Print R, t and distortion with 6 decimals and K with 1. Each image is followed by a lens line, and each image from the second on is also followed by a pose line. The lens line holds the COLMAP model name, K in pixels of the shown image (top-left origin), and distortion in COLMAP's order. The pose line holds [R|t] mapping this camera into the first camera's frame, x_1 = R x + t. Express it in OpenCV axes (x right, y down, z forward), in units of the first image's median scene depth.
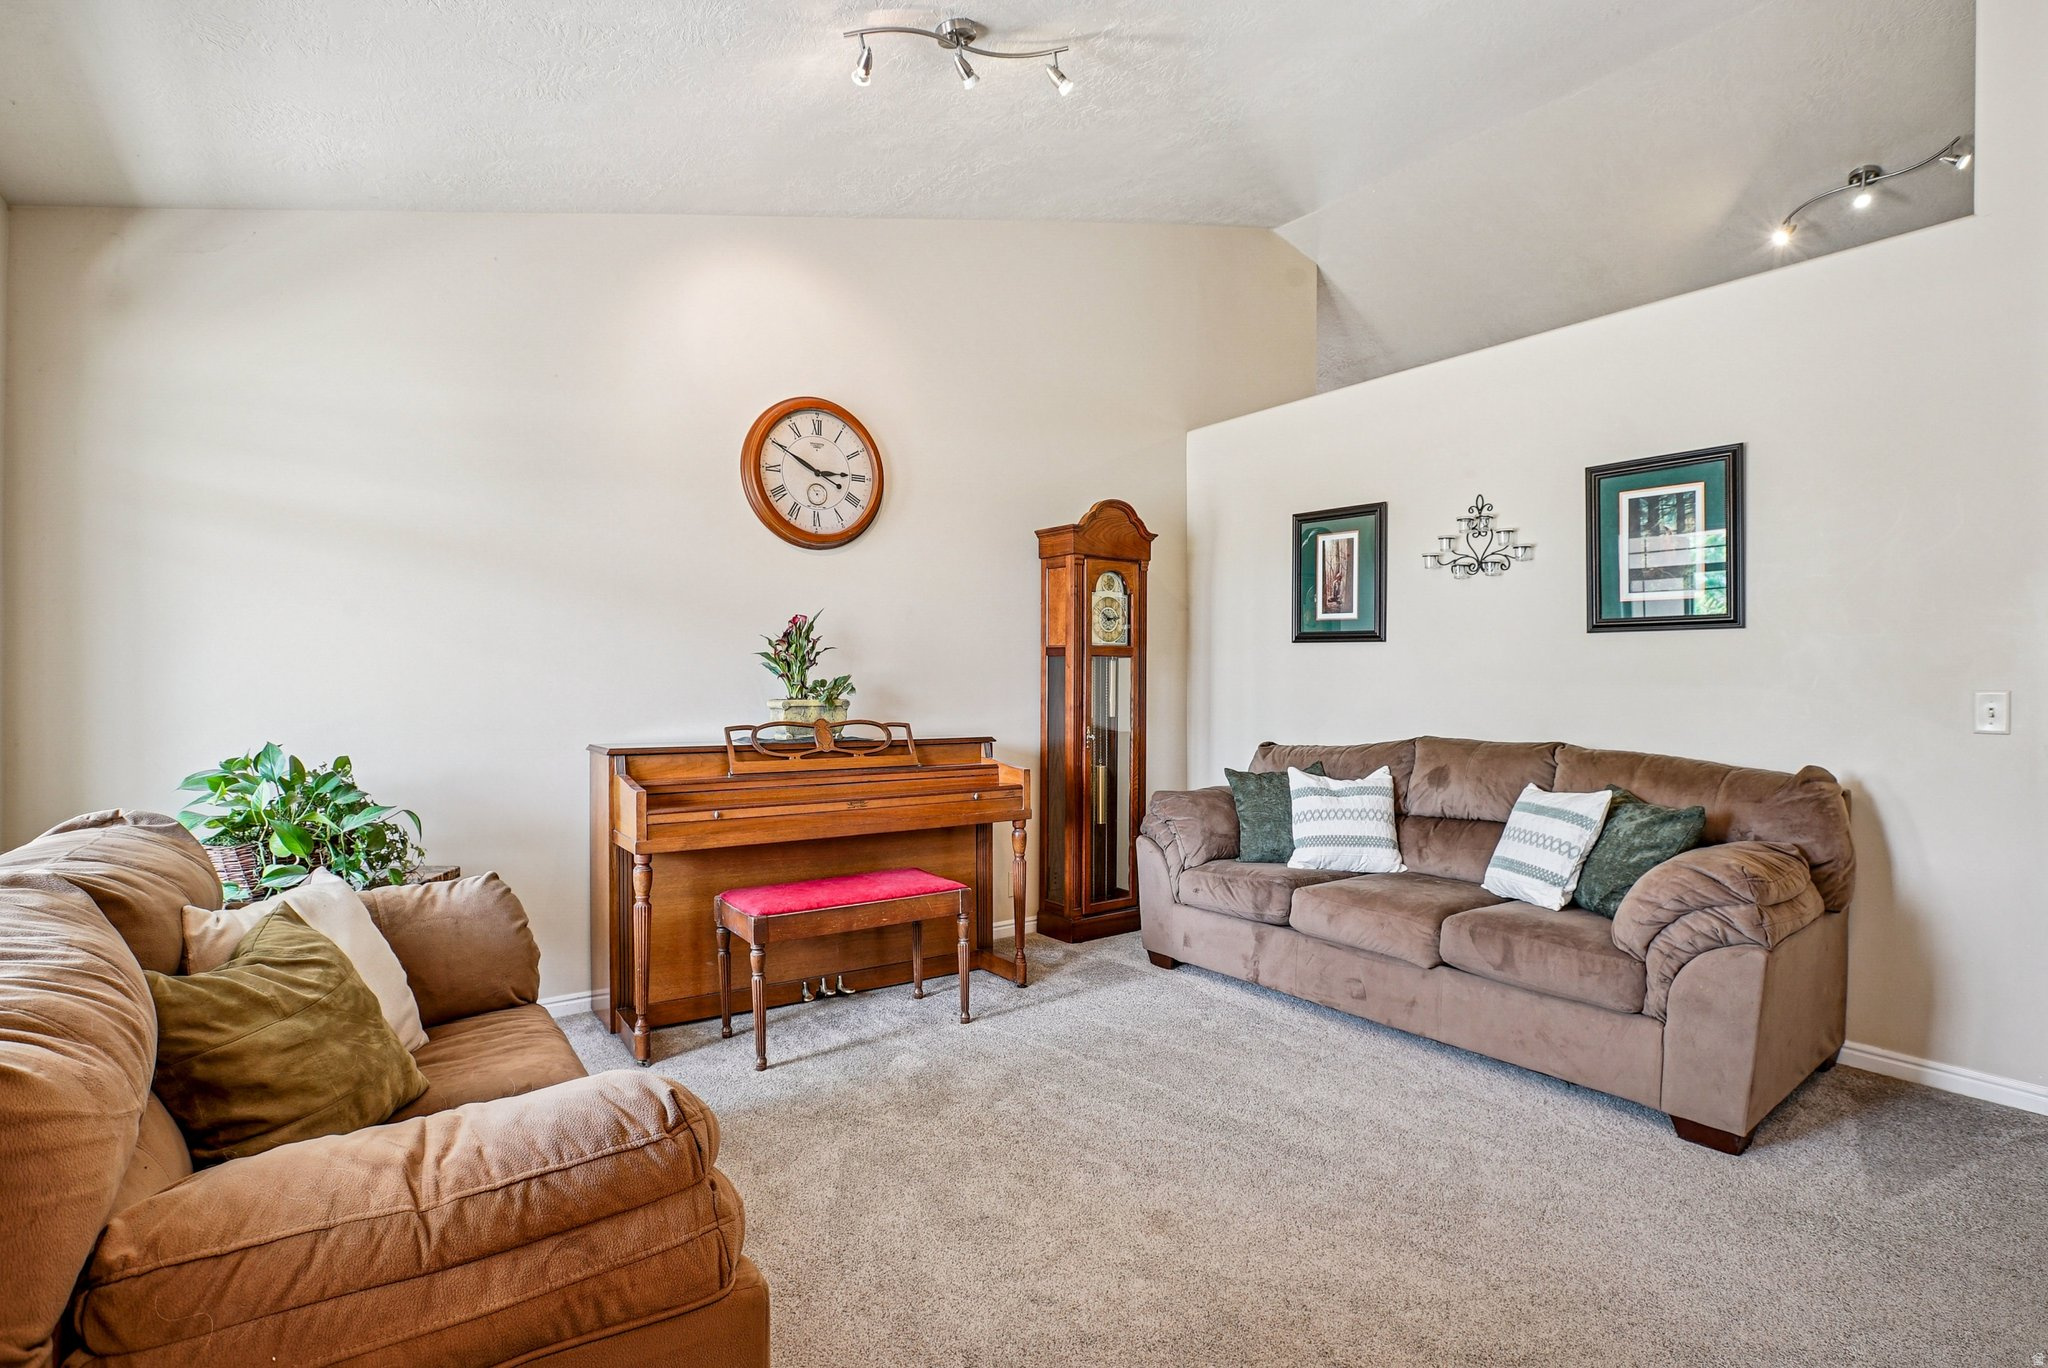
lens RADIAL K [[1017.4, 0, 1032.3], [0, 1017.4, 677.0], [0, 0, 1]] dist [-0.025648, 0.001296]
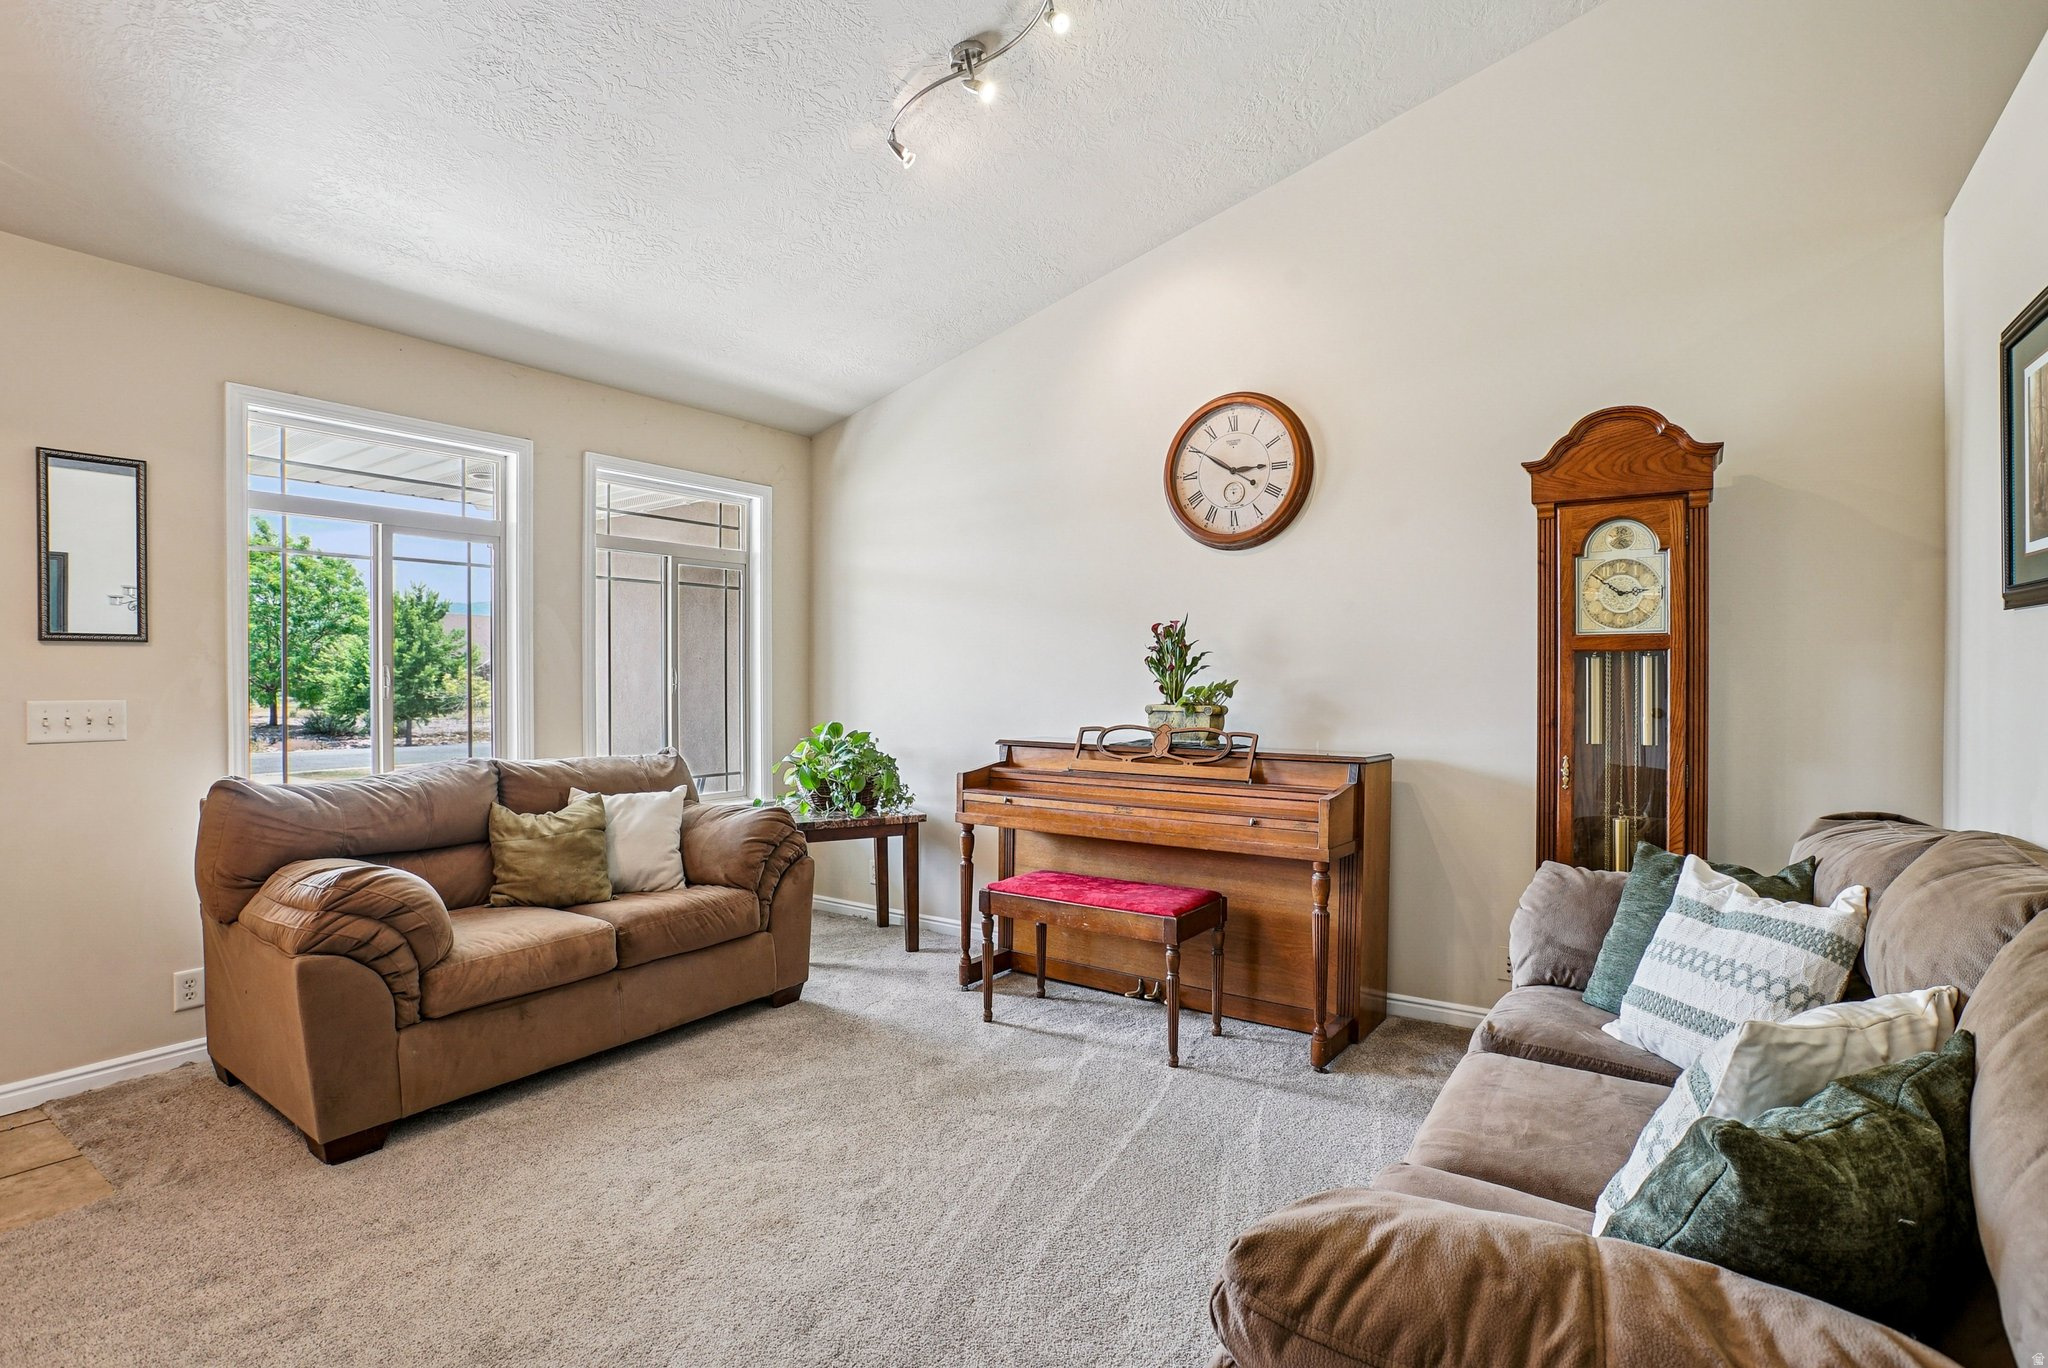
lens RADIAL K [[1017.4, 0, 1031.0], [0, 1017.4, 684.7], [0, 0, 1]] dist [-0.025648, 0.001296]
pose [[0.323810, 0.006310, -0.946101, 0.653383], [0.001689, 0.999972, 0.007248, -0.005167], [0.946121, -0.003945, 0.323791, 0.515700]]
